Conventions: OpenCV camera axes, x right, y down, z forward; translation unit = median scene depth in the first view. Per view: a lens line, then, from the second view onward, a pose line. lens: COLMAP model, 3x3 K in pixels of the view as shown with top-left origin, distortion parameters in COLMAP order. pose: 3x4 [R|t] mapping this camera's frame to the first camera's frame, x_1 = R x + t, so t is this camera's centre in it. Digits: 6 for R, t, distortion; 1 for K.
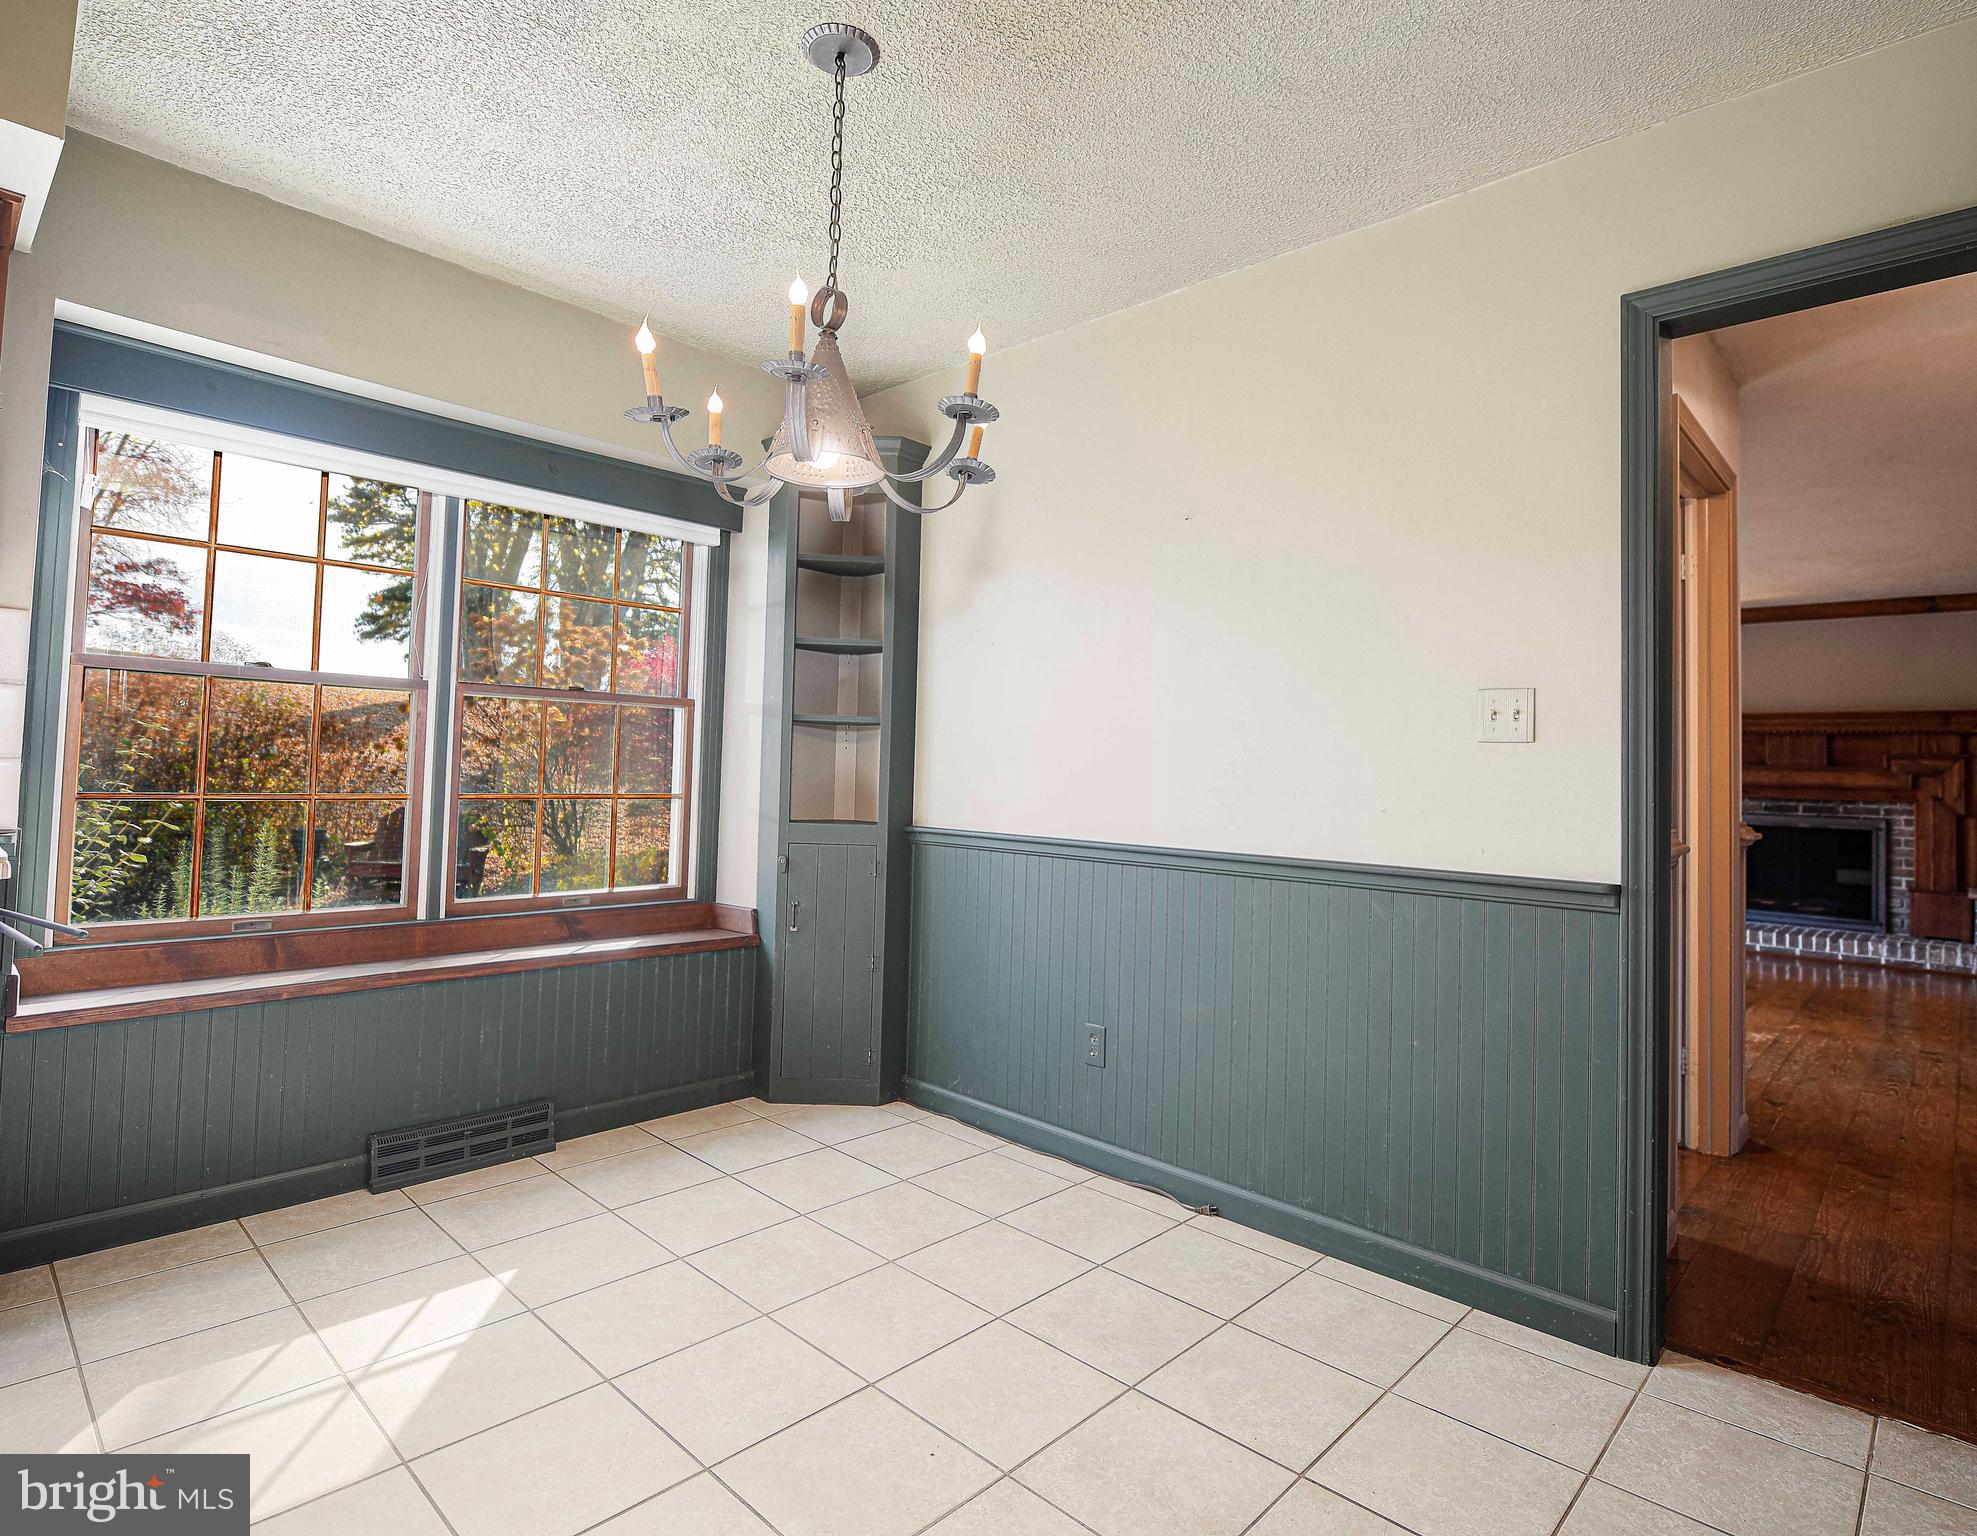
lens RADIAL K [[1045.2, 0, 989.1], [0, 1045.2, 751.1], [0, 0, 1]] dist [-0.010764, -0.002198]
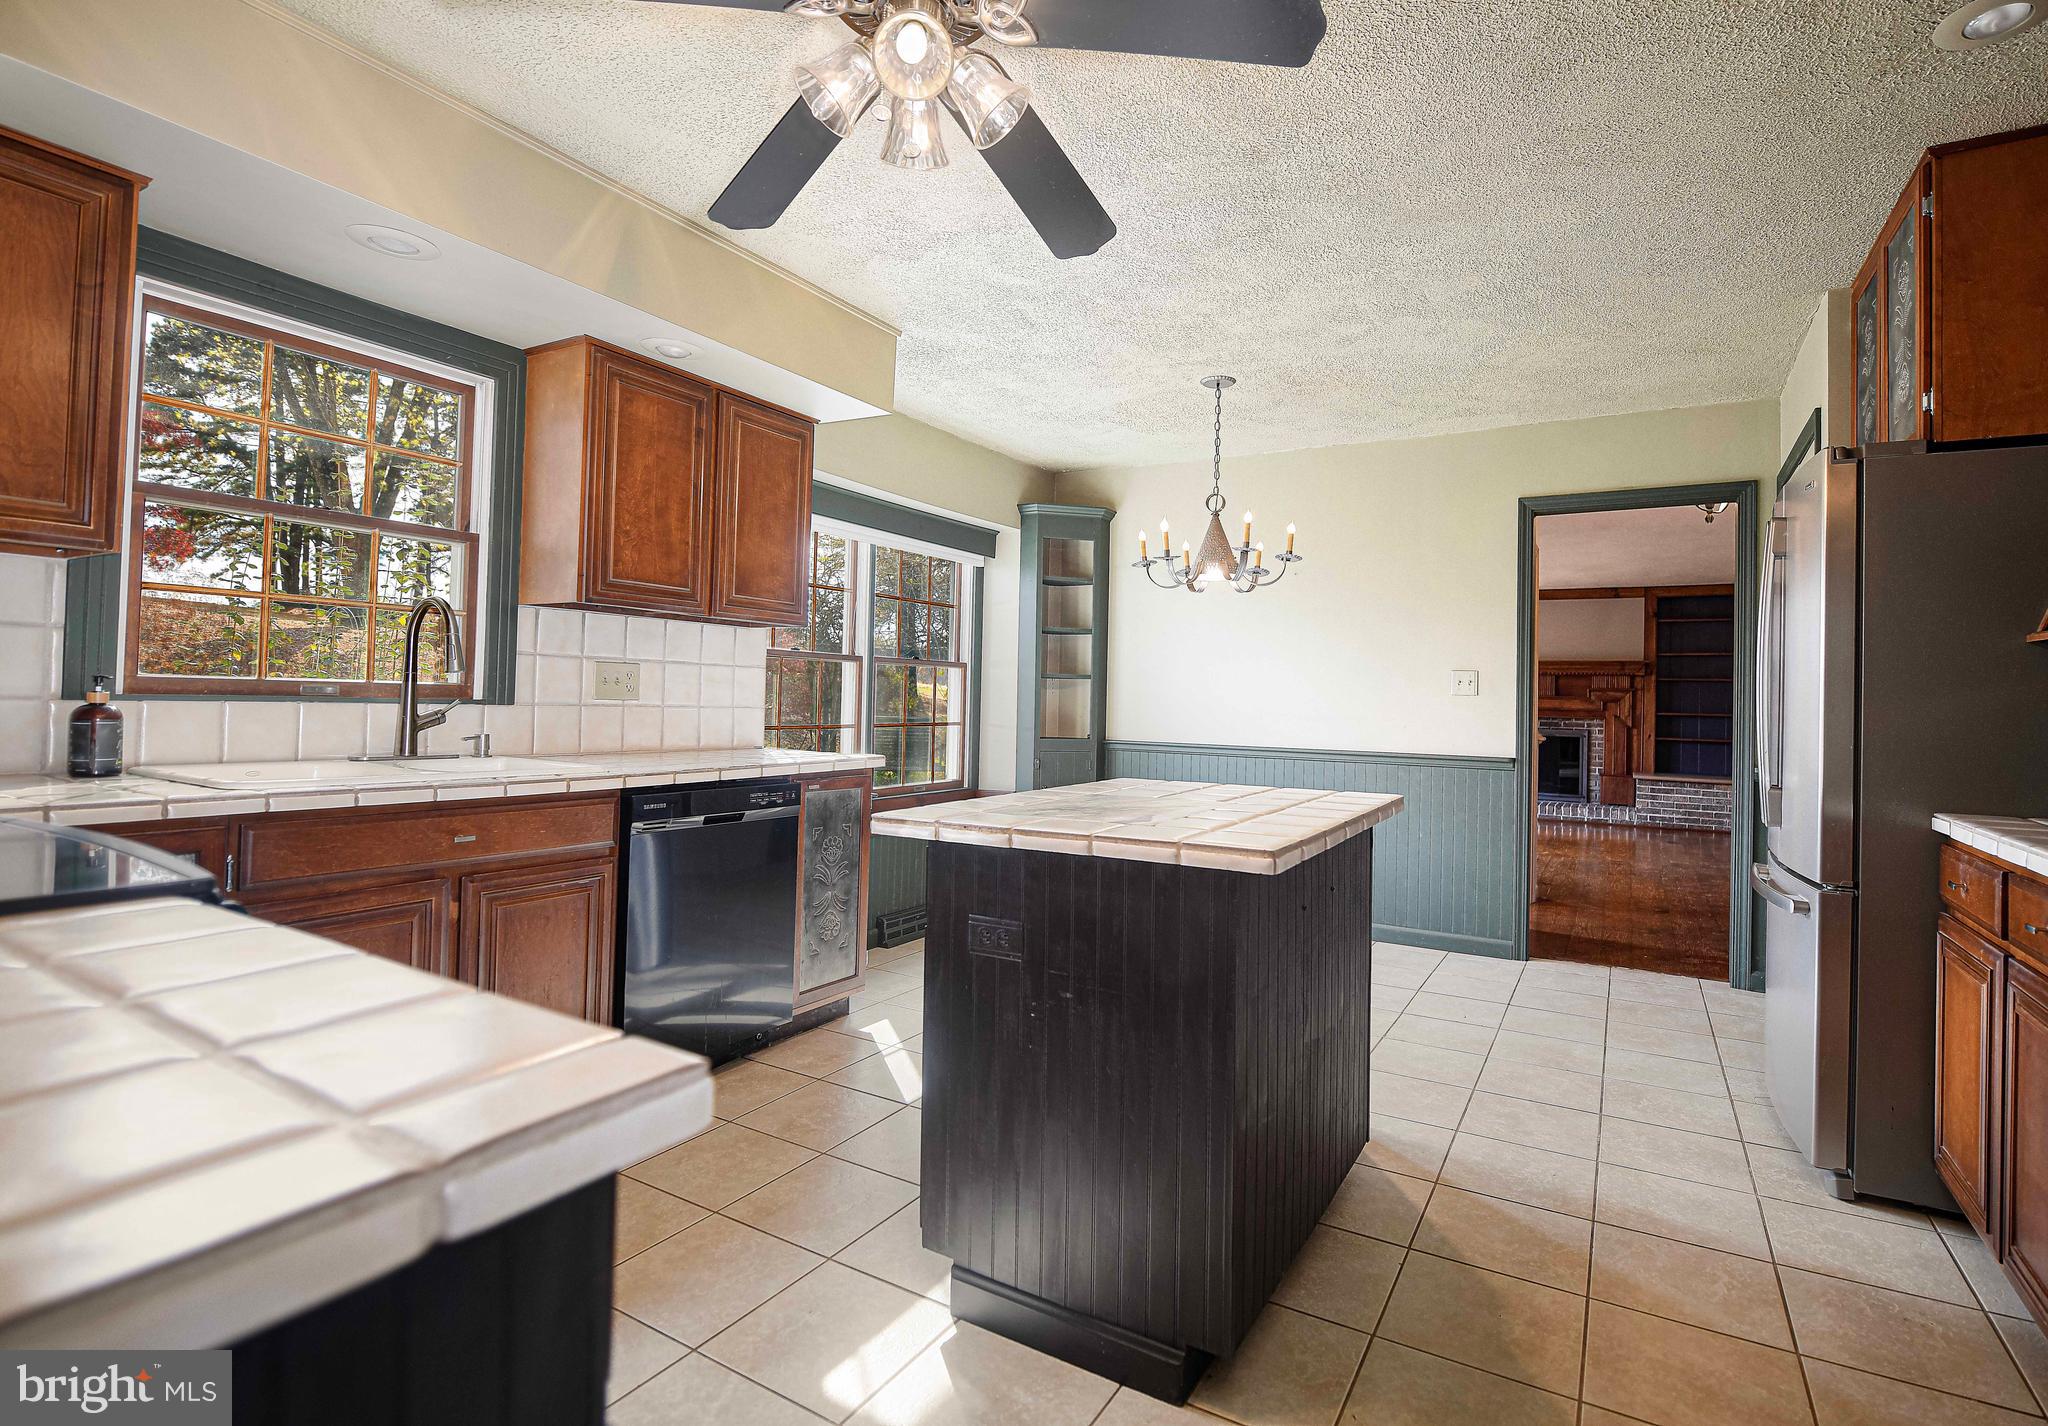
lens RADIAL K [[999.9, 0, 1040.1], [0, 999.9, 708.5], [0, 0, 1]] dist [-0.004319, 0.000200]
pose [[0.973831, -0.007530, 0.227149, -0.298384], [-0.000055, 0.999443, 0.033369, -0.017684], [-0.227274, -0.032508, 0.973288, -0.295118]]
